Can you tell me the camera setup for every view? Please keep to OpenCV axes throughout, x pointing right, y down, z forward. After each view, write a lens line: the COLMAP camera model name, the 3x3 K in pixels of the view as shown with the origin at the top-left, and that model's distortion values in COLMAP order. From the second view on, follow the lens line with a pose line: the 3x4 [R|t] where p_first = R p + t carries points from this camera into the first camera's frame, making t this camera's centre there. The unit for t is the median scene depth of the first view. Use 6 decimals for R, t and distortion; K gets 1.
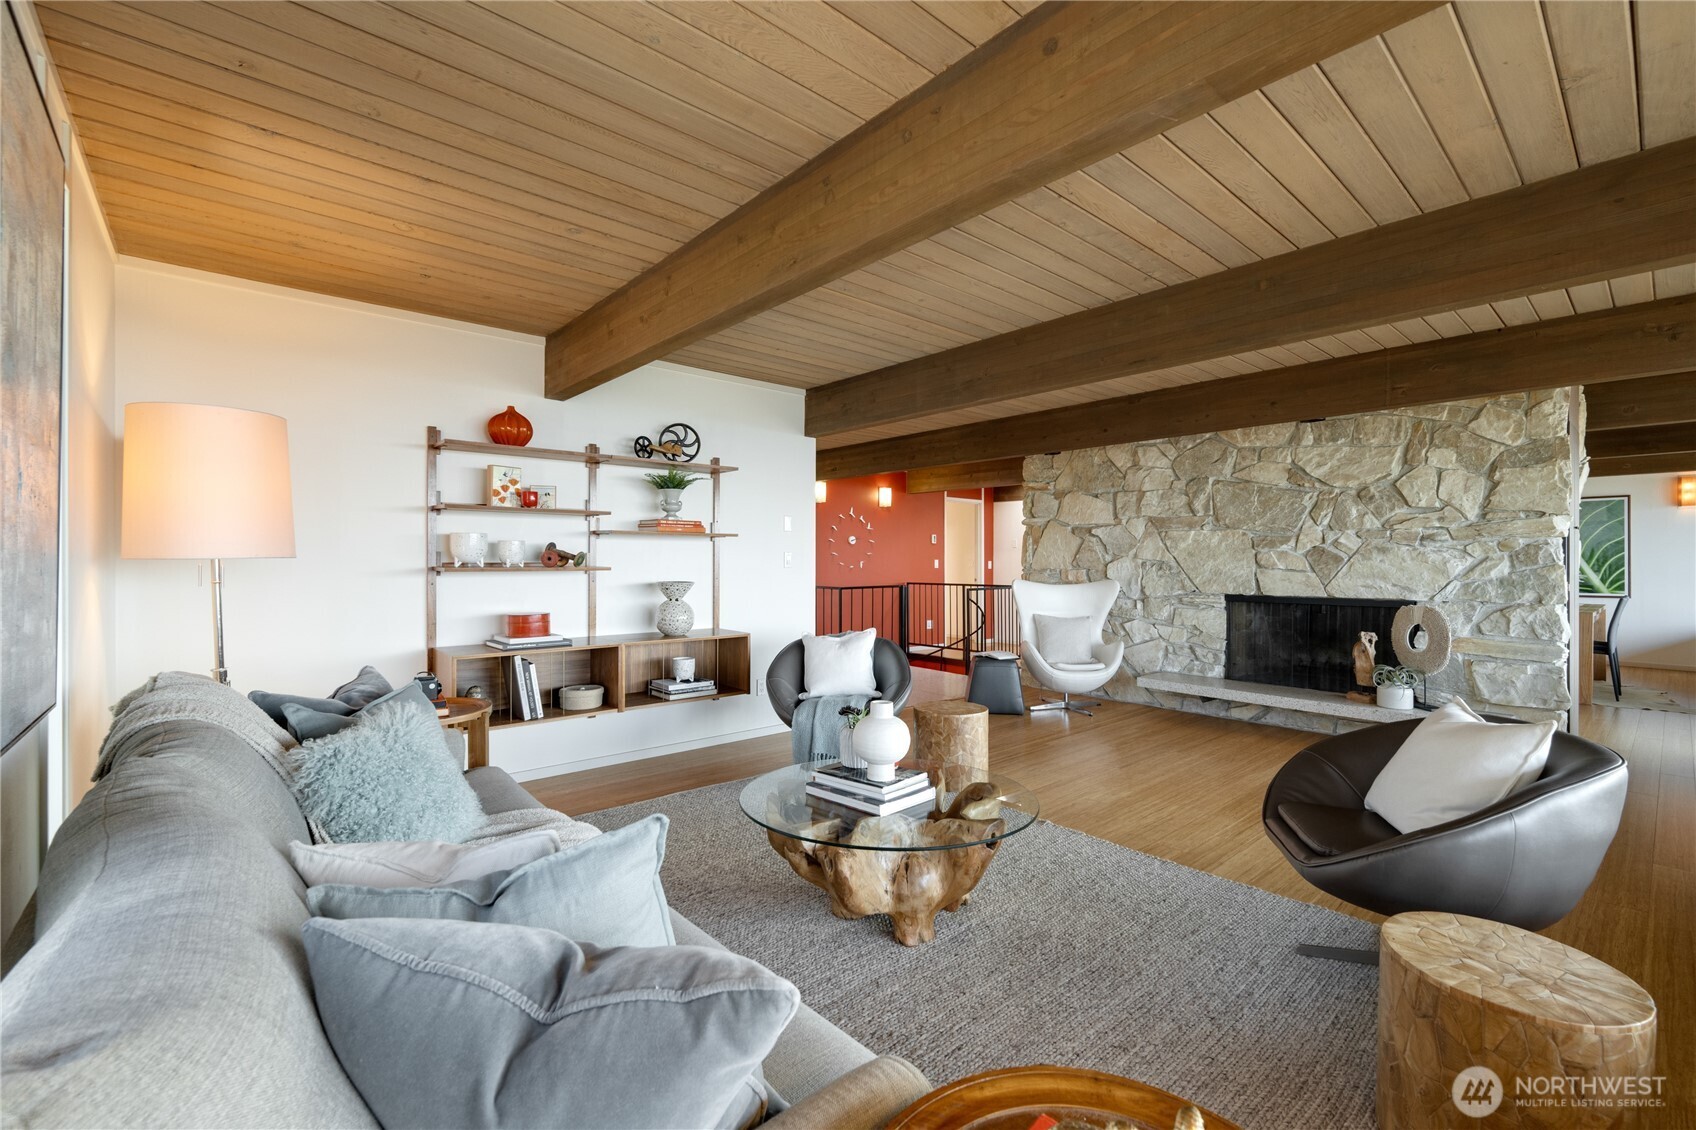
lens RADIAL K [[727.1, 0, 848.0], [0, 727.1, 565.0], [0, 0, 1]] dist [-0.000398, -0.000082]
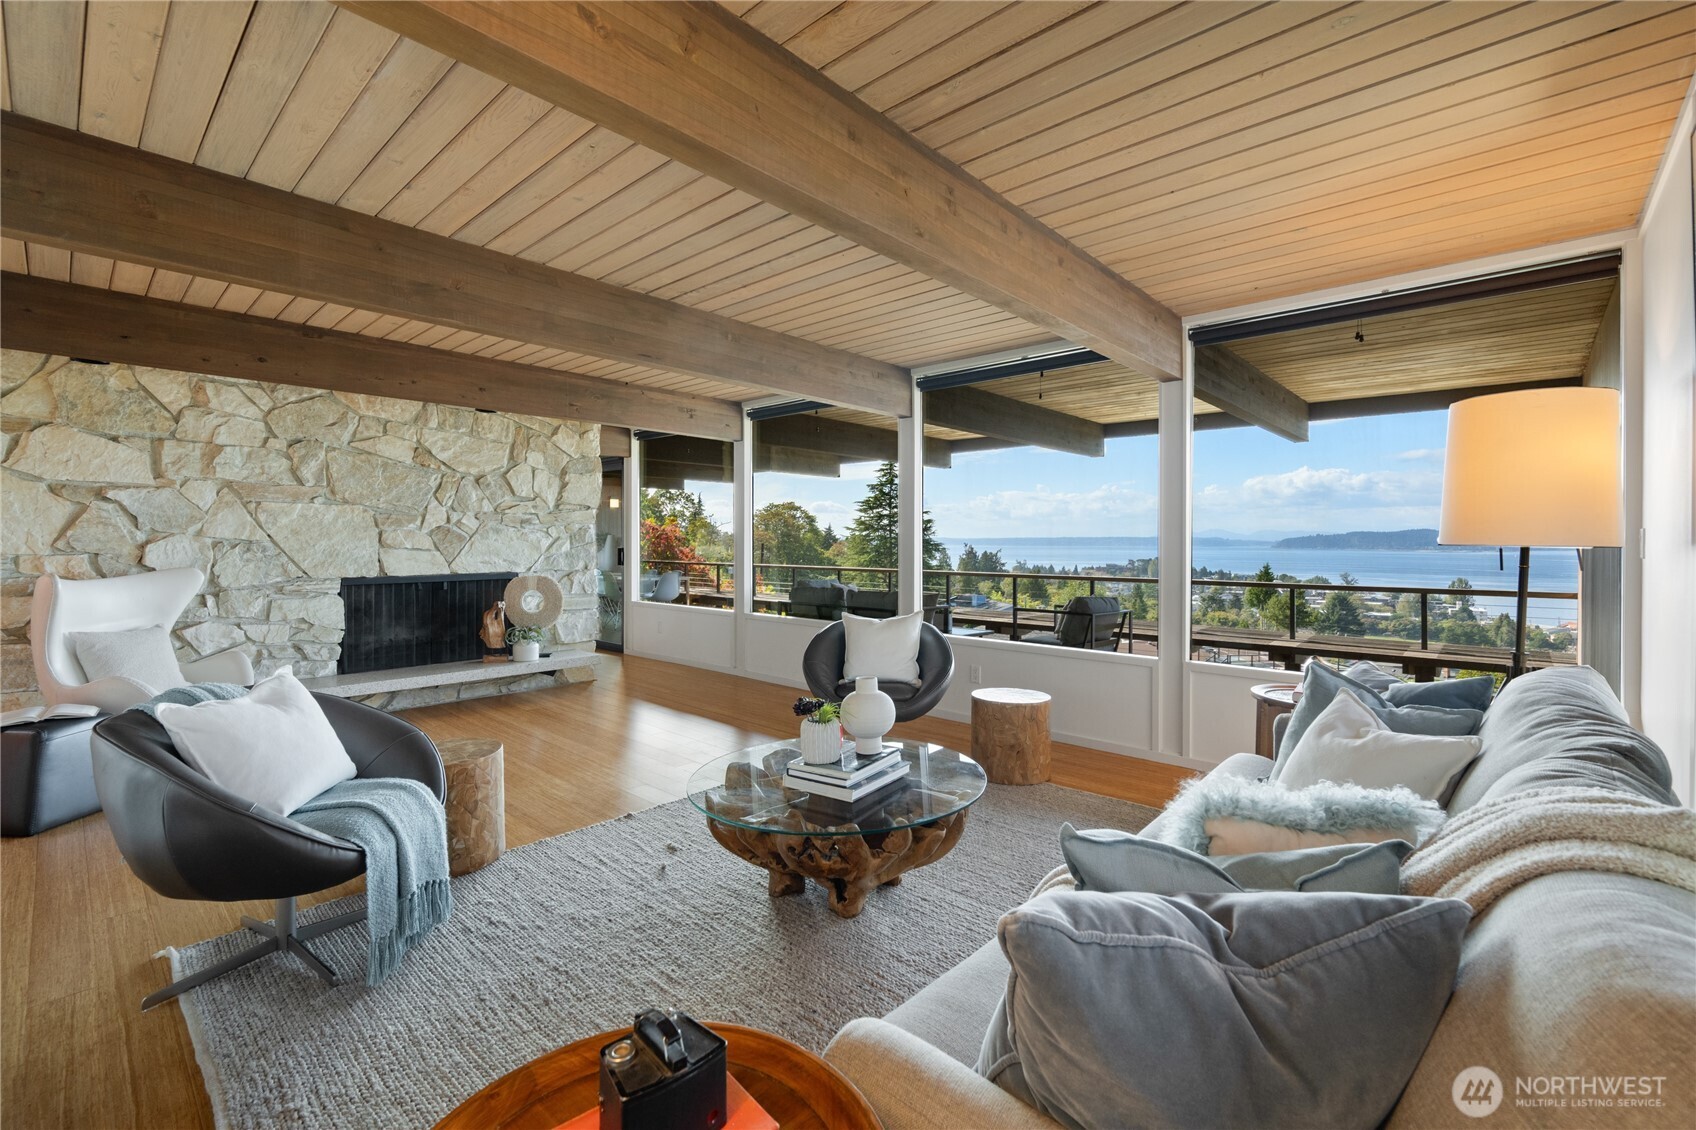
lens RADIAL K [[727.1, 0, 848.0], [0, 727.1, 565.0], [0, 0, 1]] dist [-0.000398, -0.000082]
pose [[-0.114779, -0.034890, 0.992778, -0.445310], [0.005852, 0.999342, 0.035797, -0.003575], [-0.993374, 0.009918, -0.114499, 0.514859]]
